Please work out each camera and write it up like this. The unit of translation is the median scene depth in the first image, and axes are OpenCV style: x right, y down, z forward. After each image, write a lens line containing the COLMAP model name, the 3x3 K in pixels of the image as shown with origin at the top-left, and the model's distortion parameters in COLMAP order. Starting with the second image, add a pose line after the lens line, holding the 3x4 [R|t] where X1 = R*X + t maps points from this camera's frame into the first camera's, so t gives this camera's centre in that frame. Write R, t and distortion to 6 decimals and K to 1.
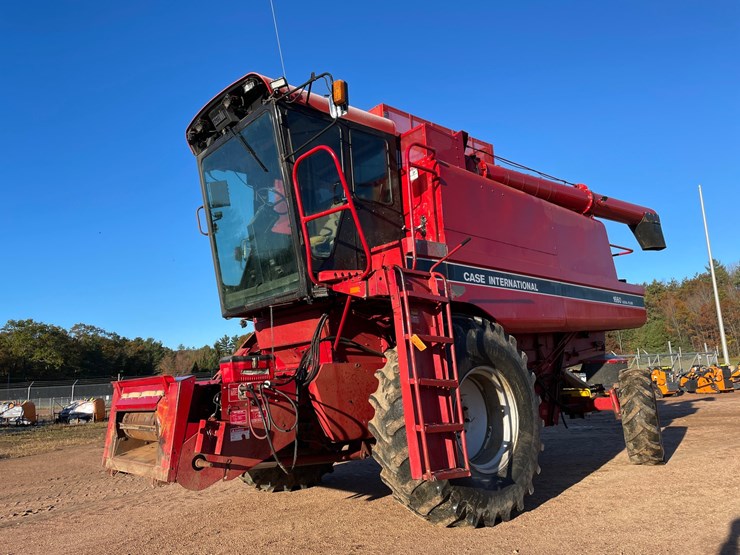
lens RADIAL K [[560.2, 0, 372.0], [0, 560.2, 274.2], [0, 0, 1]] dist [0.087019, -0.115644]
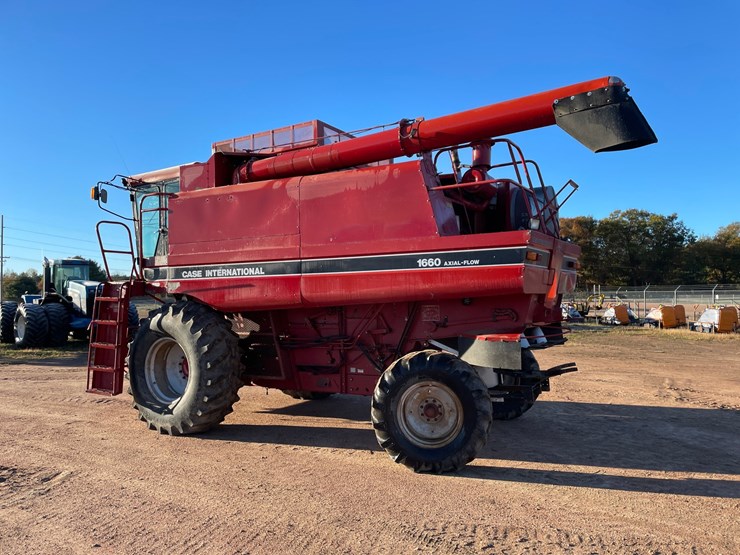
lens RADIAL K [[560.2, 0, 372.6], [0, 560.2, 283.3], [0, 0, 1]] dist [0.087019, -0.115644]
pose [[0.300097, 0.024541, -0.953593, 1.704475], [0.178067, 0.980656, 0.081275, -0.005304], [0.937141, -0.194194, 0.289922, 1.036022]]
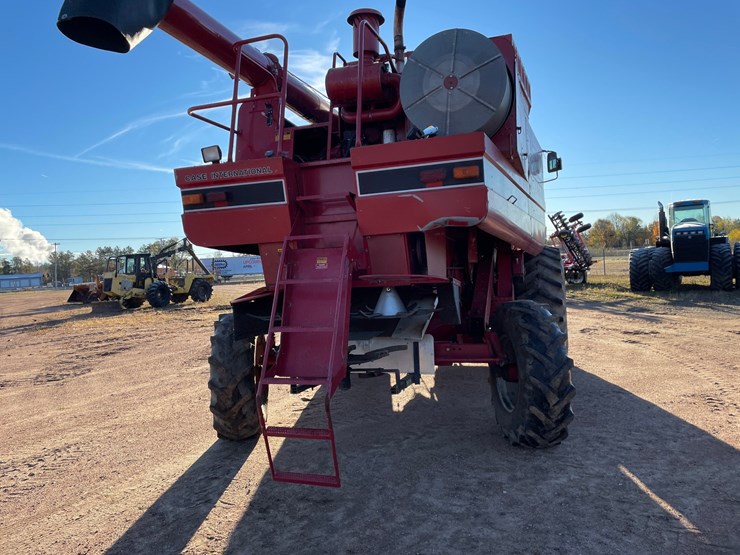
lens RADIAL K [[560.2, 0, 369.1], [0, 560.2, 279.0], [0, 0, 1]] dist [0.087019, -0.115644]
pose [[-0.859318, 0.108051, -0.499898, 0.978676], [0.191632, 0.974246, -0.118833, 0.354513], [0.474184, -0.197912, -0.857893, 2.478148]]
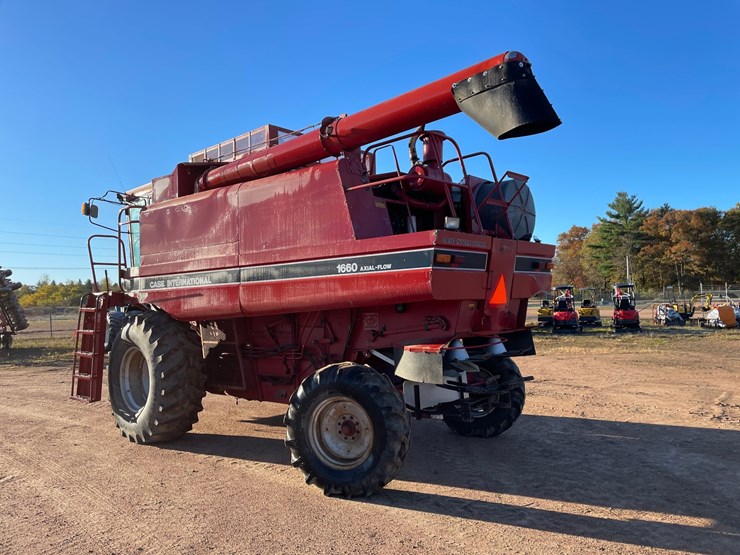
lens RADIAL K [[560.2, 0, 371.5], [0, 560.2, 275.8], [0, 0, 1]] dist [0.087019, -0.115644]
pose [[0.113812, 0.001852, -0.993501, 1.711776], [0.209294, 0.977512, 0.025798, 0.063684], [0.971207, -0.210870, 0.110865, 1.409484]]
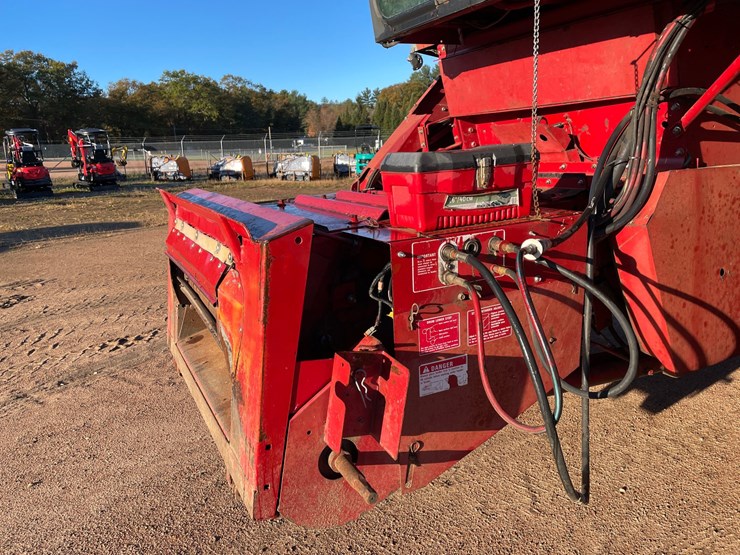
lens RADIAL K [[560.2, 0, 372.3], [0, 560.2, 284.7], [0, 0, 1]] dist [0.087019, -0.115644]
pose [[0.970524, 0.078412, -0.227894, -0.163620], [0.026796, 0.904623, 0.425370, 0.063577], [0.239512, -0.418938, 0.875857, 0.572011]]
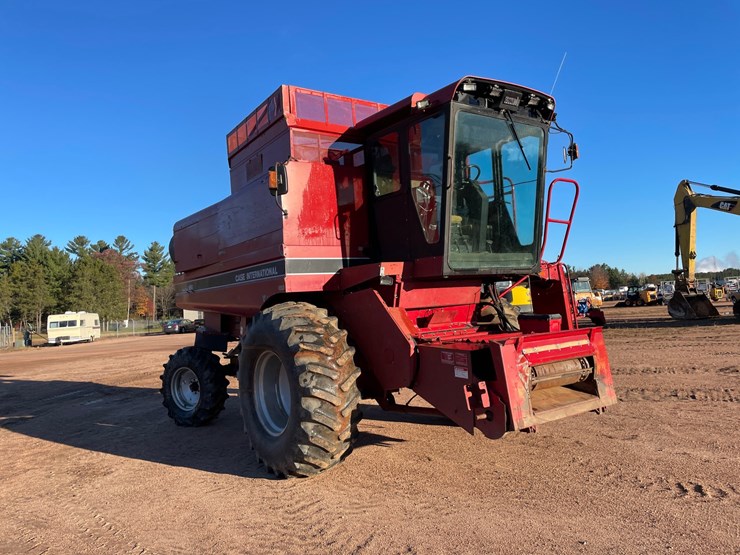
lens RADIAL K [[560.2, 0, 372.2], [0, 560.2, 266.5], [0, 0, 1]] dist [0.087019, -0.115644]
pose [[0.079111, 0.117931, 0.989865, -1.324855], [-0.129866, 0.985735, -0.107060, 0.195050], [-0.988370, -0.120080, 0.093298, 1.102753]]
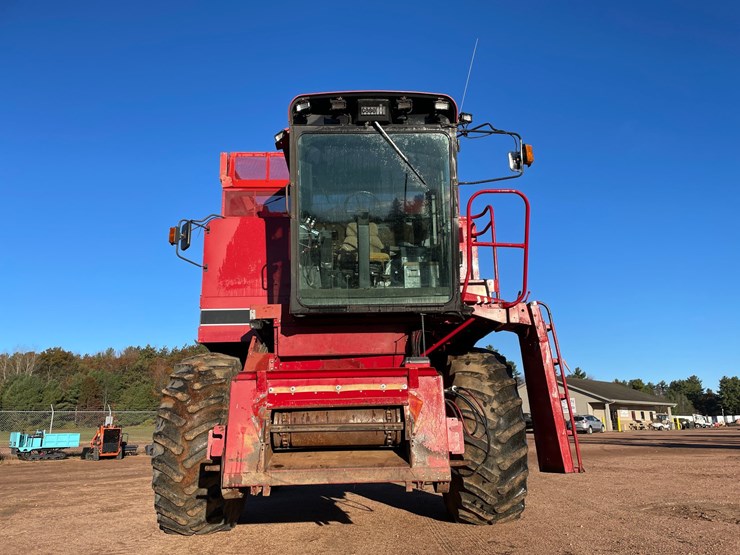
lens RADIAL K [[560.2, 0, 372.7], [0, 560.2, 278.0], [0, 0, 1]] dist [0.087019, -0.115644]
pose [[0.620959, 0.237690, 0.746936, -0.902454], [-0.158887, 0.971301, -0.176999, 0.168105], [-0.767571, -0.008769, 0.640904, 0.376502]]
